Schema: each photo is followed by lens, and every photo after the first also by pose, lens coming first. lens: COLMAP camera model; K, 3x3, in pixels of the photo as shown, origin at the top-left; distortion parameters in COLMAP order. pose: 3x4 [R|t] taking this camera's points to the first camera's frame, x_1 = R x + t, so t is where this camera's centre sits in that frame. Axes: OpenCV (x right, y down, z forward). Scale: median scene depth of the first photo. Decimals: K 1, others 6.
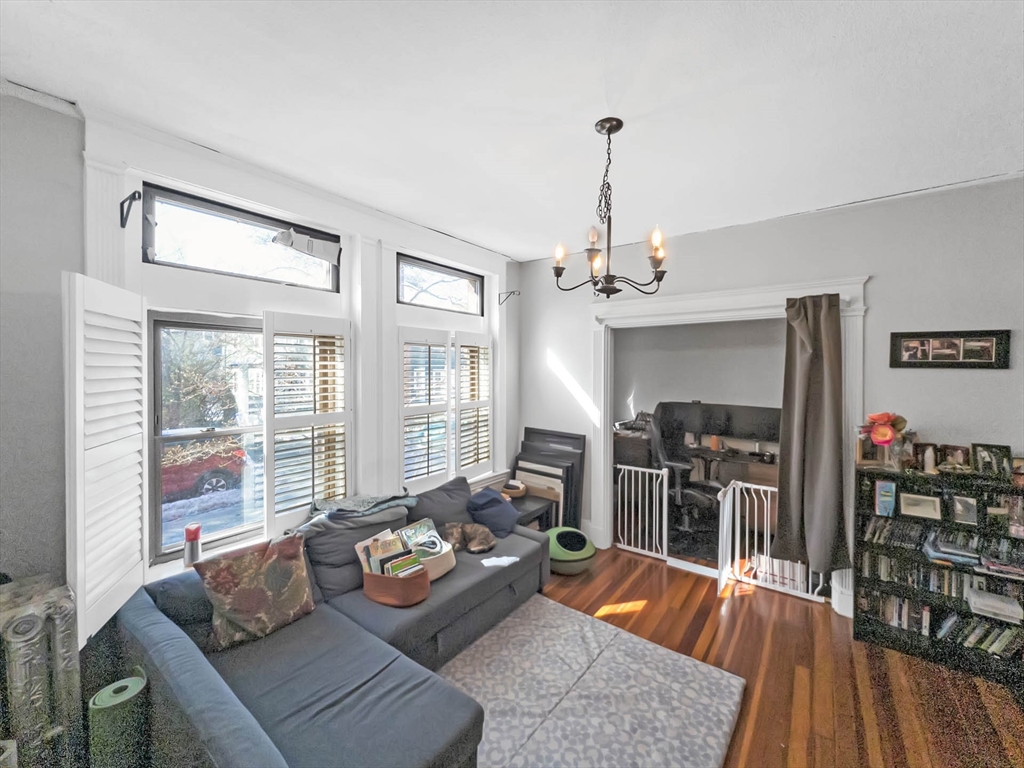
lens RADIAL K [[413.1, 0, 507.0], [0, 413.1, 373.9], [0, 0, 1]] dist [-0.002356, -0.000334]
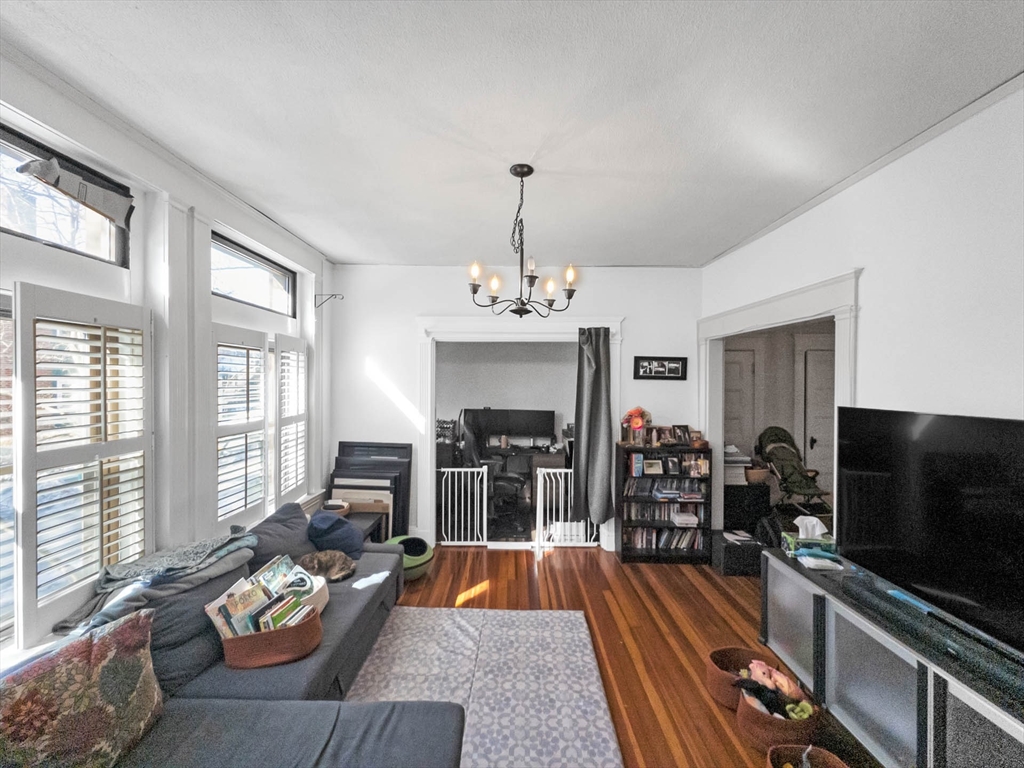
lens RADIAL K [[413.1, 0, 495.5], [0, 413.1, 385.8], [0, 0, 1]] dist [-0.002356, -0.000334]
pose [[0.806601, -0.002699, 0.591090, -0.364050], [0.002893, 0.999996, 0.000617, 0.006310], [-0.591089, 0.001213, 0.806605, 0.070044]]
